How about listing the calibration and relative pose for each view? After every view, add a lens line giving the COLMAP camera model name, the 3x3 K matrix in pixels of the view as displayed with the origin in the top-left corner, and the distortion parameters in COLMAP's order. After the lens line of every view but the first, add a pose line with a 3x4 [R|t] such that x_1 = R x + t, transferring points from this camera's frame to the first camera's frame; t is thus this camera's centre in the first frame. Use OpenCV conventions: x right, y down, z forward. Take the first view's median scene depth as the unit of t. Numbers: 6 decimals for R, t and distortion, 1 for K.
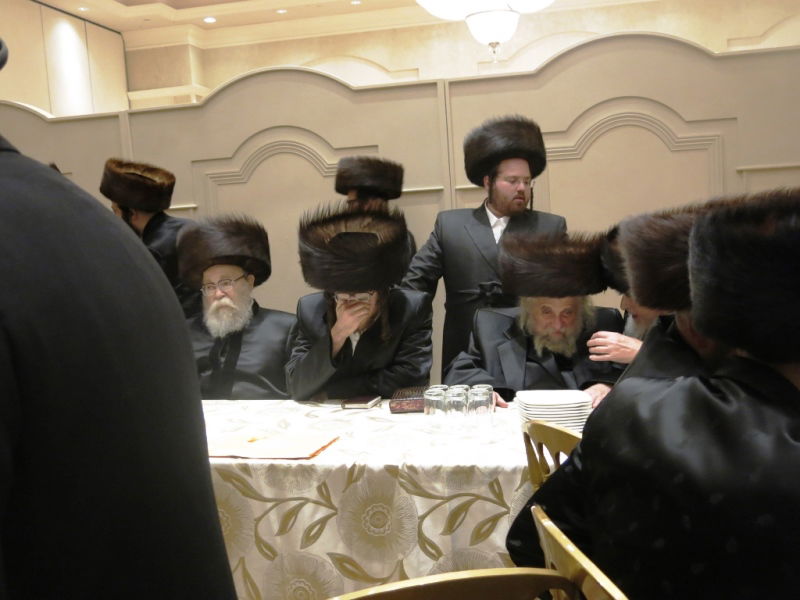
lens RADIAL K [[1136.6, 0, 400.0], [0, 1136.6, 300.0], [0, 0, 1]] dist [-0.035515, -0.017515]
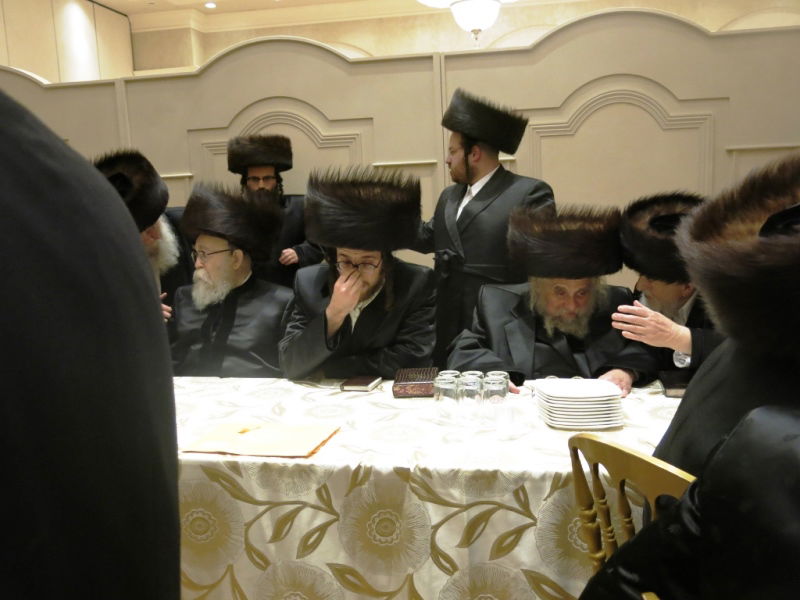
lens RADIAL K [[857.2, 0, 400.0], [0, 857.2, 300.0], [0, 0, 1]] dist [-0.012802, -0.006922]
pose [[0.998868, 0.015285, 0.045044, -0.036564], [-0.017381, 0.998766, 0.046522, -0.013297], [-0.044277, -0.047253, 0.997901, 0.308032]]
